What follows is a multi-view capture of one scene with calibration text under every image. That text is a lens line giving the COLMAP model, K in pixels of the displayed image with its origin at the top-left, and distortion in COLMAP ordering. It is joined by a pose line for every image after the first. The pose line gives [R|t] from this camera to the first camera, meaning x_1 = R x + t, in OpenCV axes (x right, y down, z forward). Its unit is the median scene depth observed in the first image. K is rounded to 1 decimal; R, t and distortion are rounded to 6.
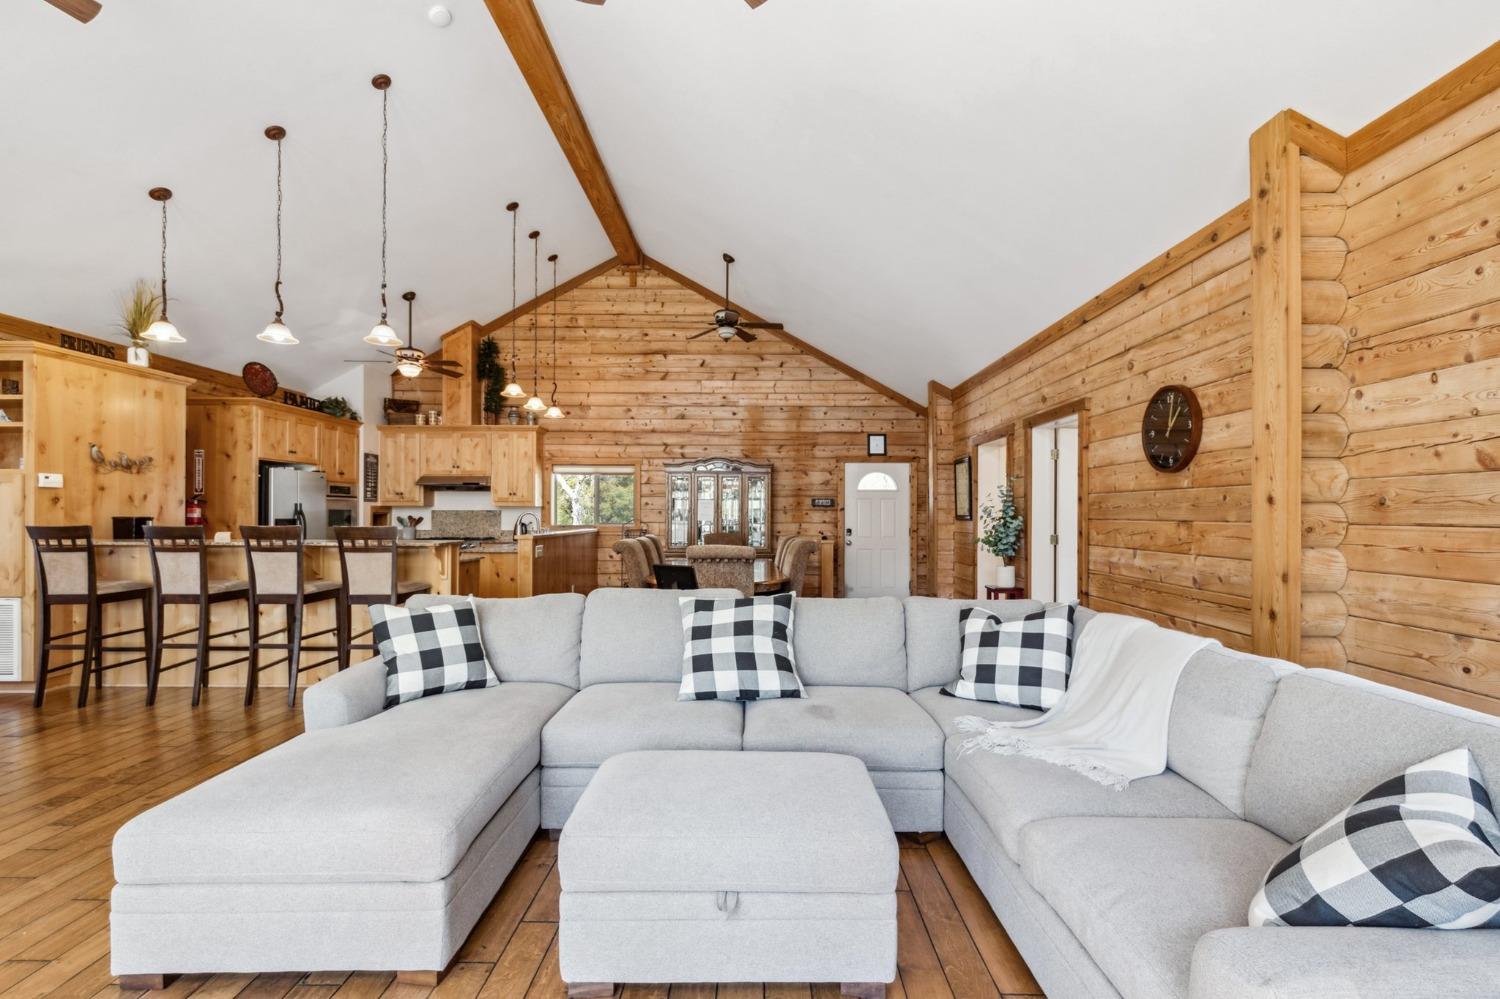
lens RADIAL K [[679.0, 0, 754.5], [0, 679.0, 511.2], [0, 0, 1]] dist [0.005702, -0.000676]
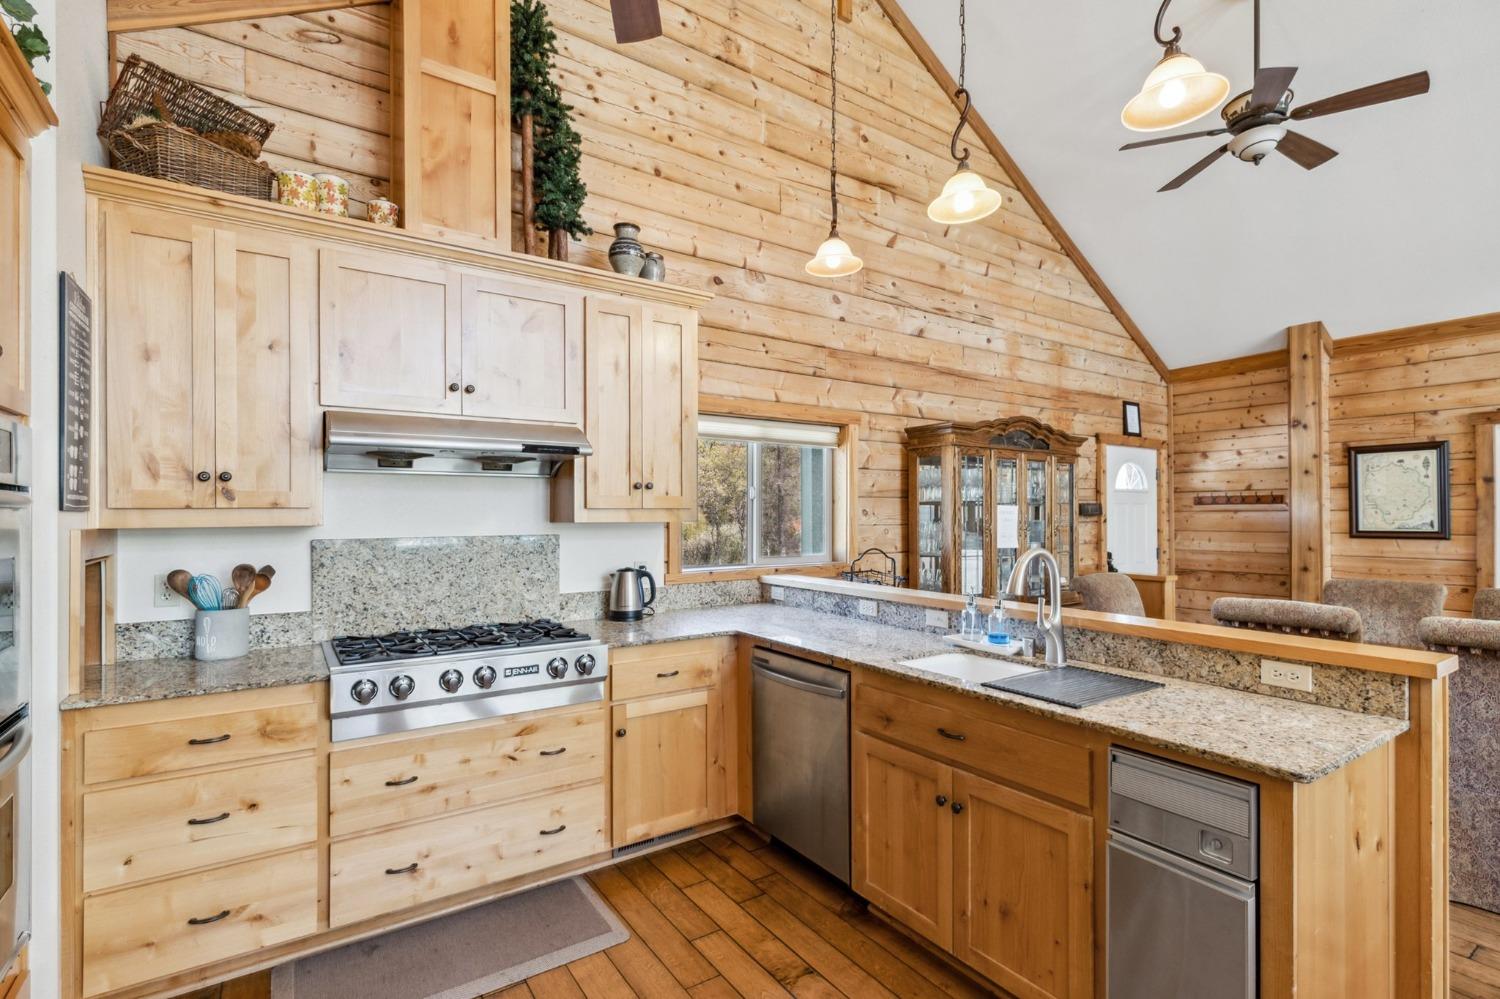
lens RADIAL K [[679.0, 0, 742.7], [0, 679.0, 513.4], [0, 0, 1]] dist [0.005702, -0.000676]
pose [[0.826560, -0.005376, 0.562824, -0.515362], [0.000942, 0.999966, 0.008168, -0.014964], [-0.562849, -0.006222, 0.826537, 0.712771]]
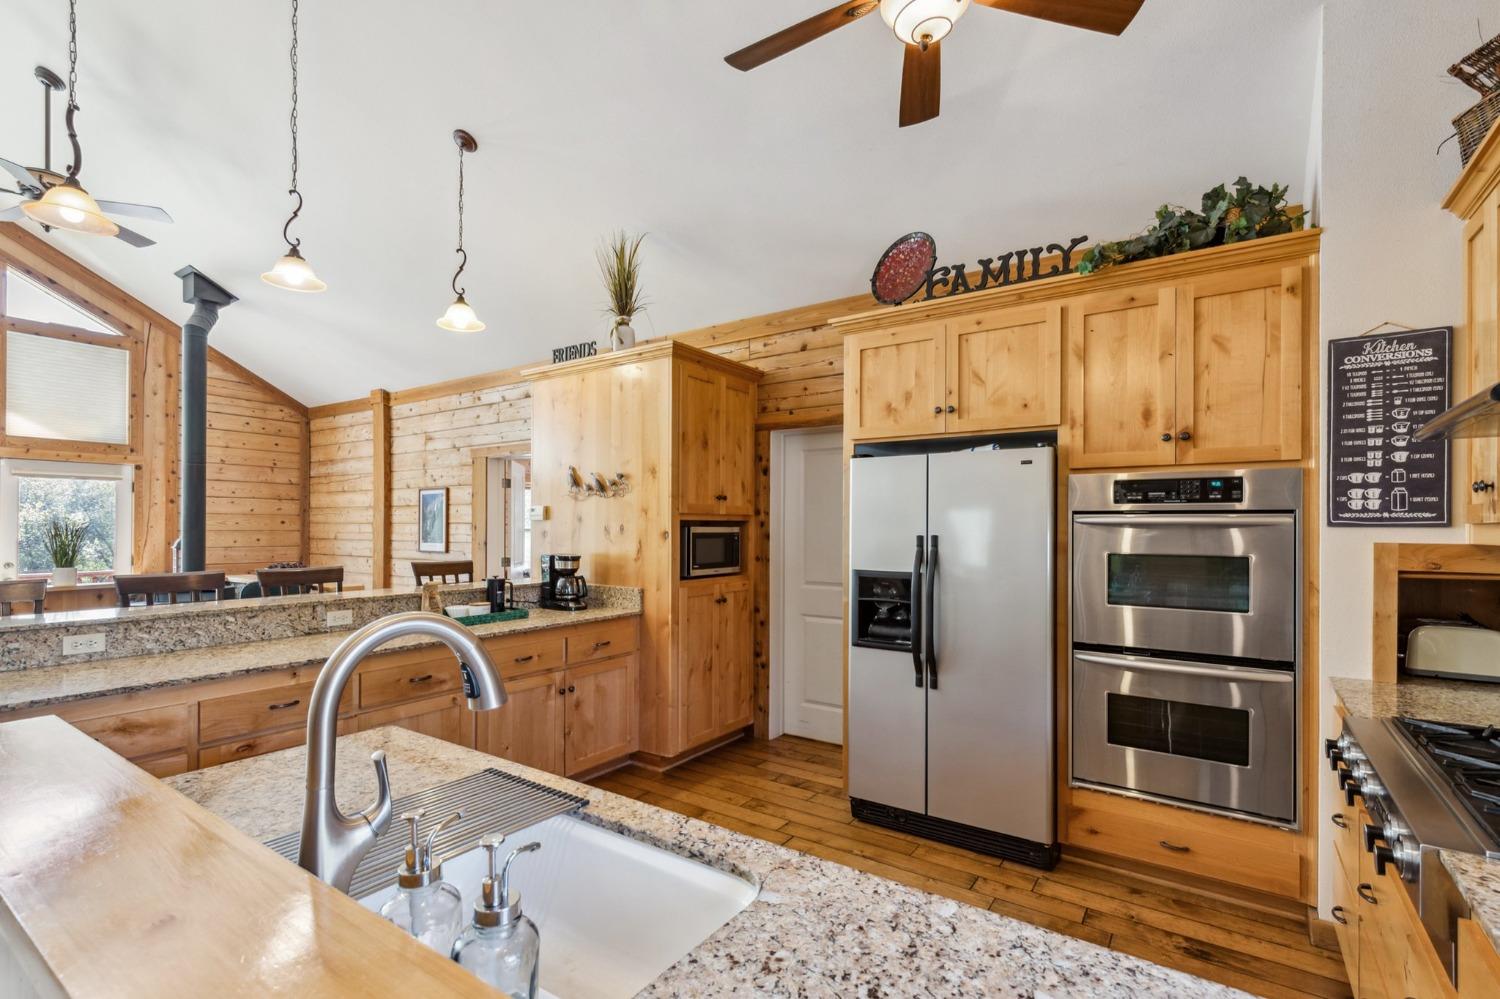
lens RADIAL K [[679.0, 0, 740.0], [0, 679.0, 528.1], [0, 0, 1]] dist [0.005702, -0.000676]
pose [[-0.566434, -0.001464, -0.824106, -0.227413], [-0.000649, 0.999999, -0.001330, -0.012793], [0.824107, -0.000219, -0.566434, 0.952244]]
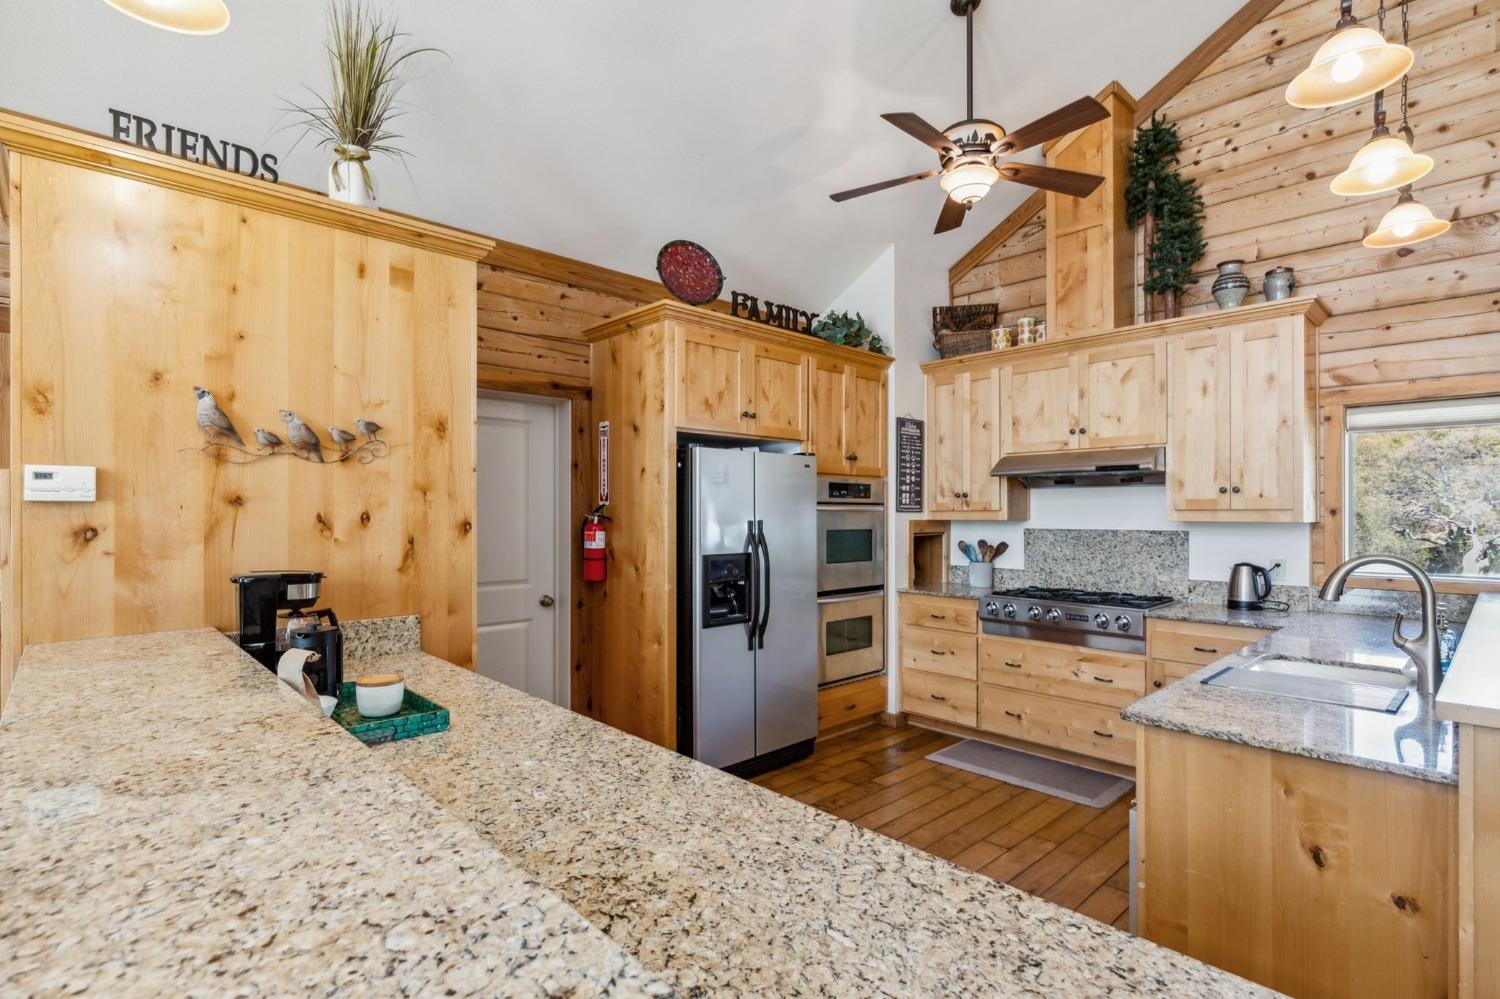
lens RADIAL K [[702.1, 0, 743.5], [0, 702.1, 510.6], [0, 0, 1]] dist [-0.009929, 0.004593]
pose [[0.679184, -0.002680, -0.733964, -0.261340], [0.004050, 0.999992, 0.000096, -0.015422], [0.733957, -0.003038, 0.679189, 0.550072]]
